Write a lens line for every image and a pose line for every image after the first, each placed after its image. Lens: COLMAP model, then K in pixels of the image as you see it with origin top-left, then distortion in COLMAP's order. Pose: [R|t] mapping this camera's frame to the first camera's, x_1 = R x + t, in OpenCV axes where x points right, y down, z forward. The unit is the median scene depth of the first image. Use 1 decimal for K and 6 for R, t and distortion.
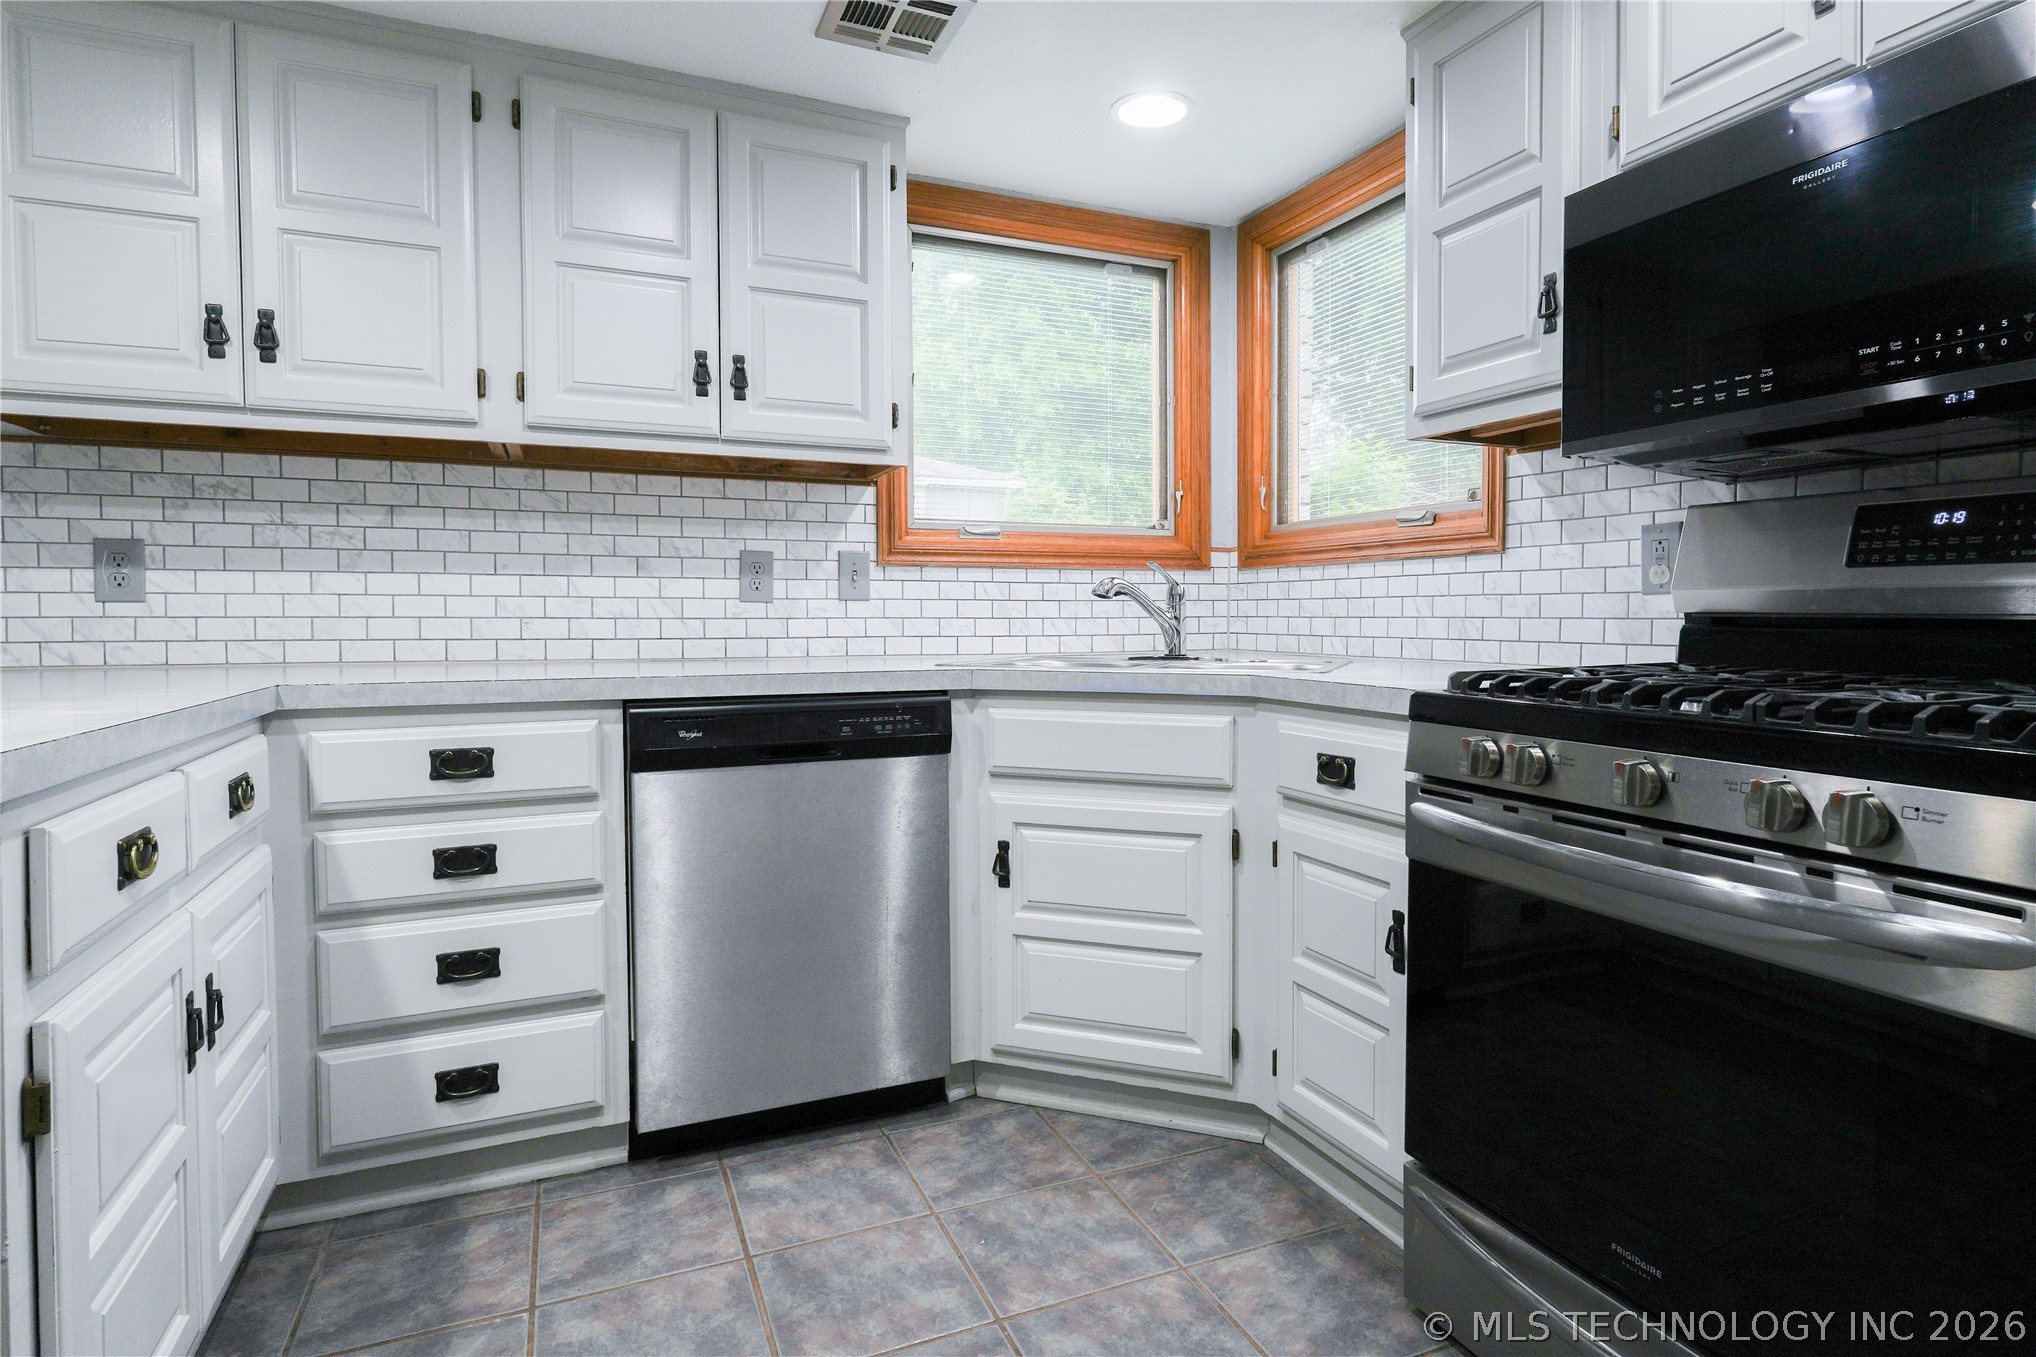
lens RADIAL K [[1091.4, 0, 1056.7], [0, 1091.4, 648.6], [0, 0, 1]] dist [0.003035, -0.001341]
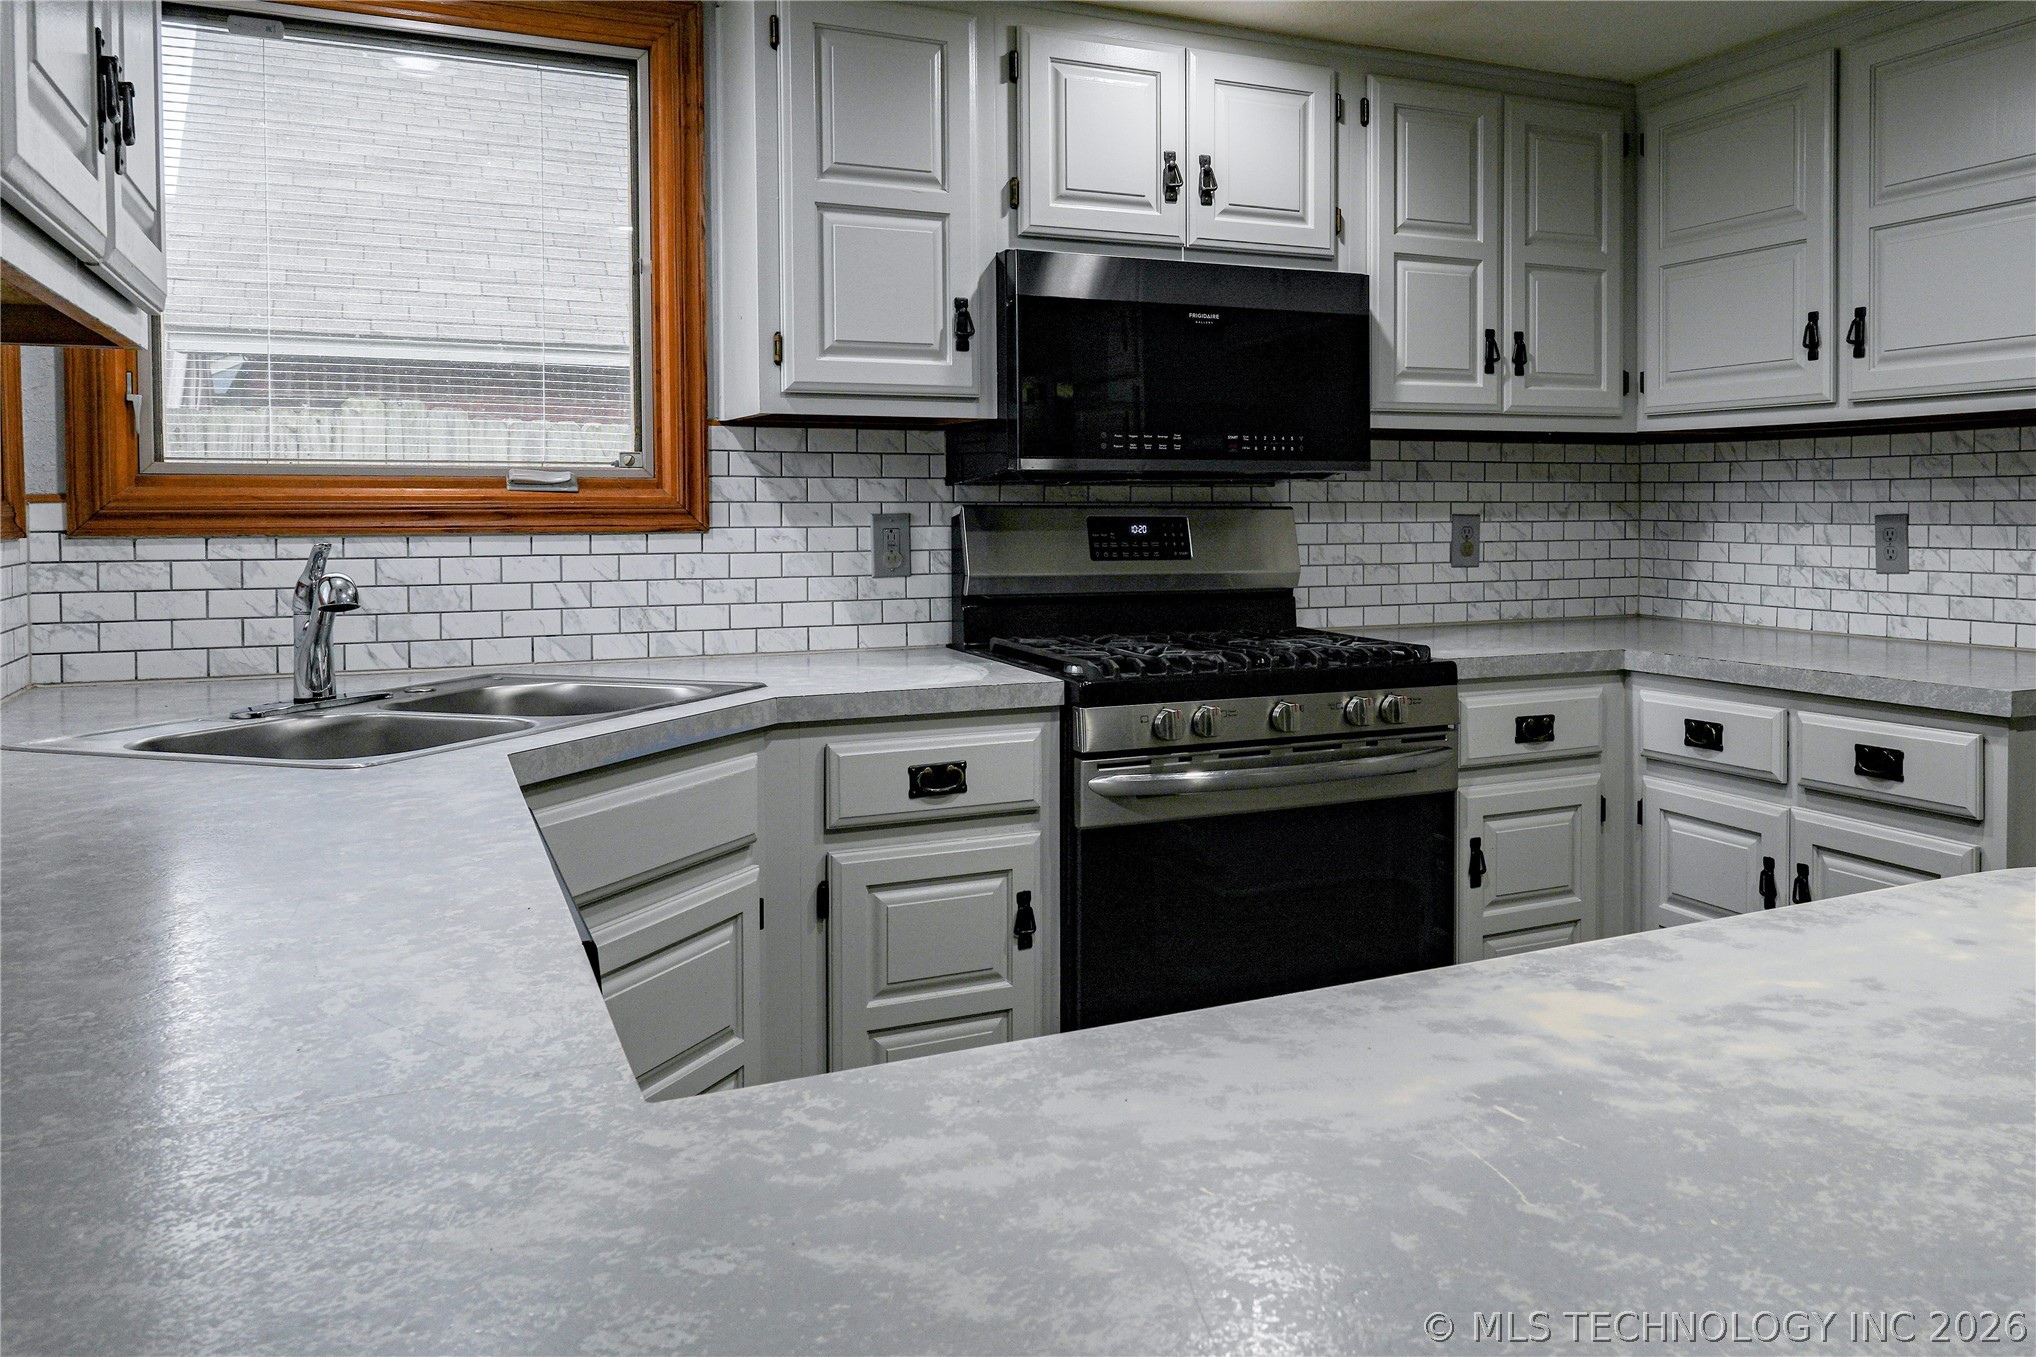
lens RADIAL K [[1553.6, 0, 1190.1], [0, 1553.6, 550.2], [0, 0, 1]] dist [-0.003540, 0.006372]
pose [[-0.051833, -0.028545, 0.998248, -0.934247], [0.032259, 0.999022, 0.030243, -0.104084], [-0.998135, 0.033770, -0.050862, 0.701691]]
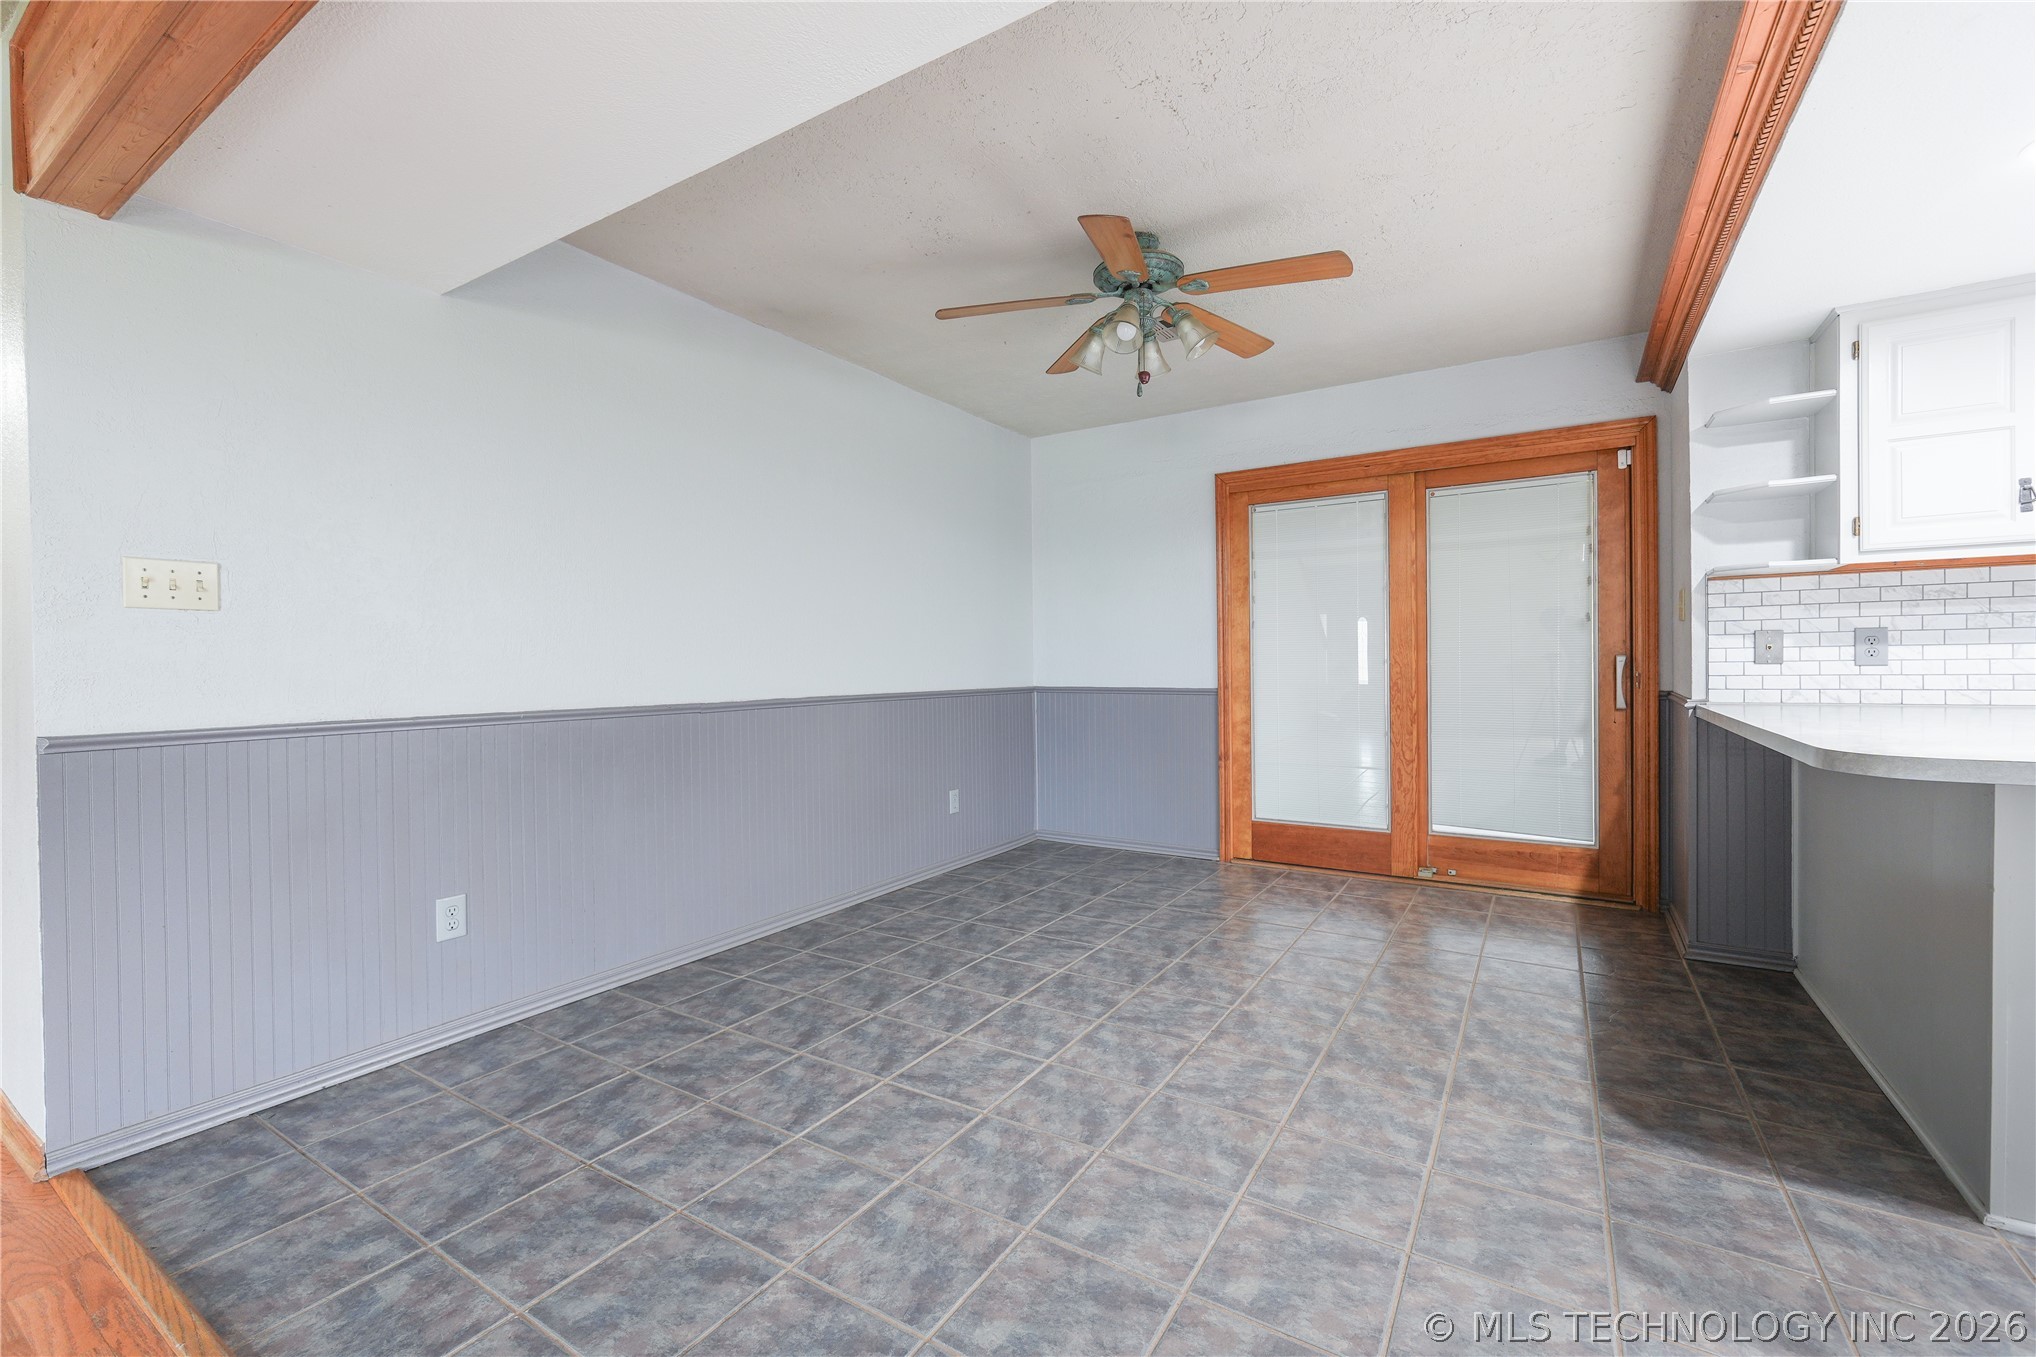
lens RADIAL K [[876.1, 0, 1025.5], [0, 876.1, 670.6], [0, 0, 1]] dist [-0.002589, 0.000980]
pose [[0.542033, 0.002223, -0.840354, -0.440153], [-0.012715, 0.999904, -0.005555, -0.011733], [0.840261, 0.013696, 0.542009, -0.791639]]
